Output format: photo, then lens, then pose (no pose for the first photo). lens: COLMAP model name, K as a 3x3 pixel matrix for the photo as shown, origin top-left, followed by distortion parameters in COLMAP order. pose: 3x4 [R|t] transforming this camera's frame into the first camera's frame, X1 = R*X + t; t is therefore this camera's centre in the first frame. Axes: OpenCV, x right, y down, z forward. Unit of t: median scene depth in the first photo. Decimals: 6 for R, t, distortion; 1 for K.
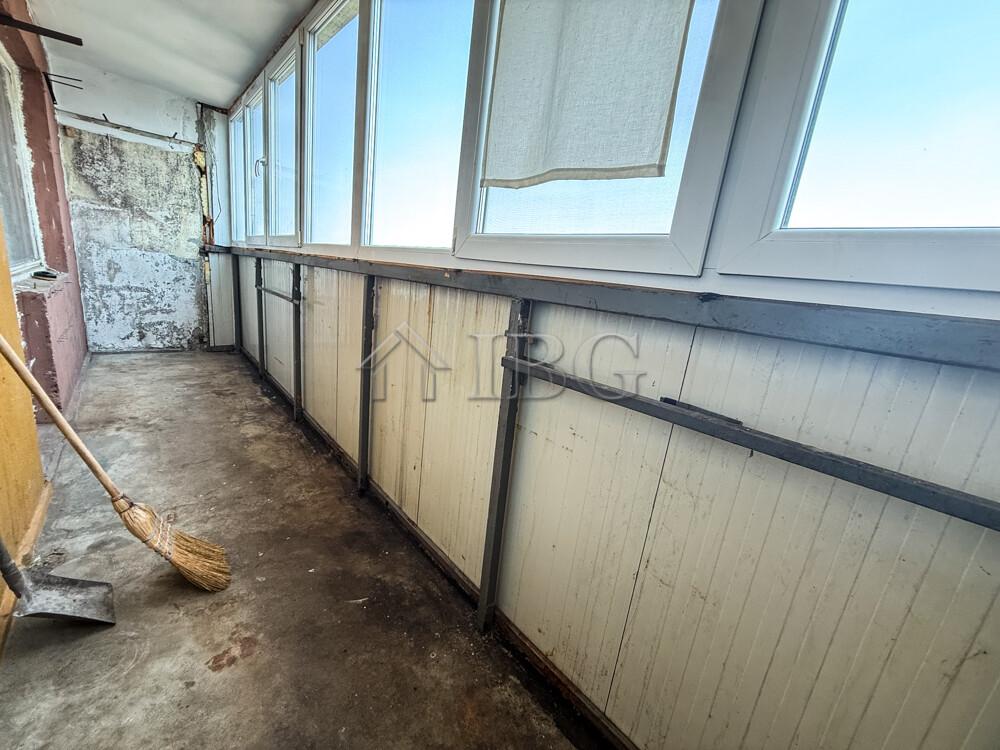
lens RADIAL K [[401.1, 0, 494.9], [0, 401.1, 373.7], [0, 0, 1]] dist [0.003101, 0.000638]
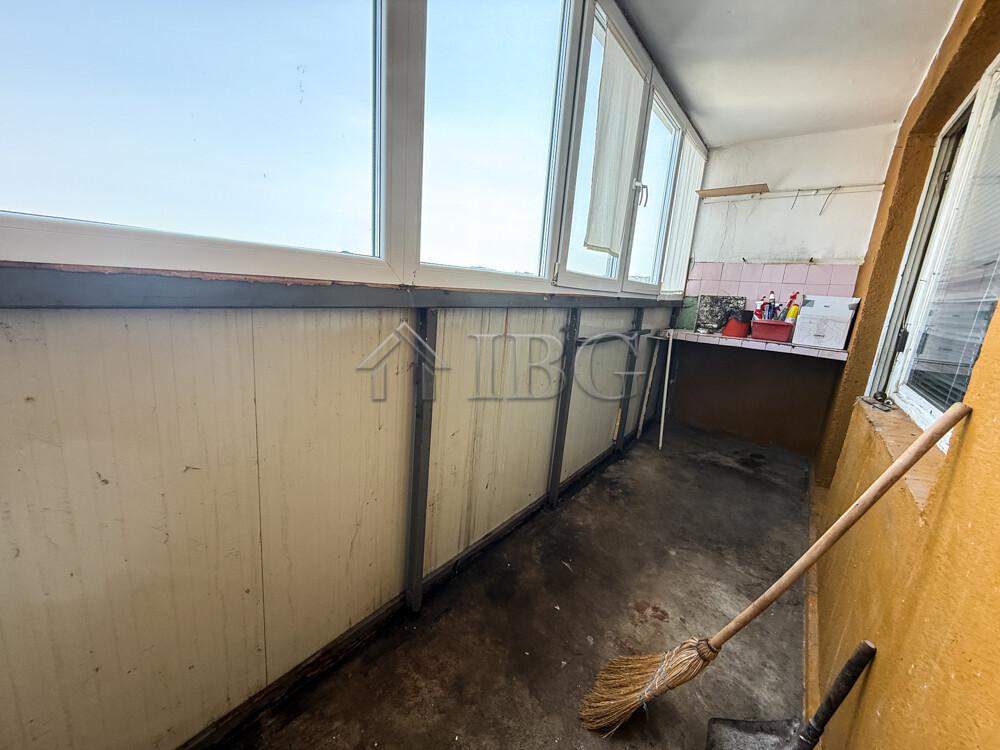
lens RADIAL K [[401.1, 0, 494.9], [0, 401.1, 376.7], [0, 0, 1]] dist [0.003101, 0.000638]
pose [[-0.185269, -0.339782, 0.922076, -1.374746], [0.133901, 0.920840, 0.366230, -0.514627], [-0.973522, 0.191318, -0.125106, 1.384031]]
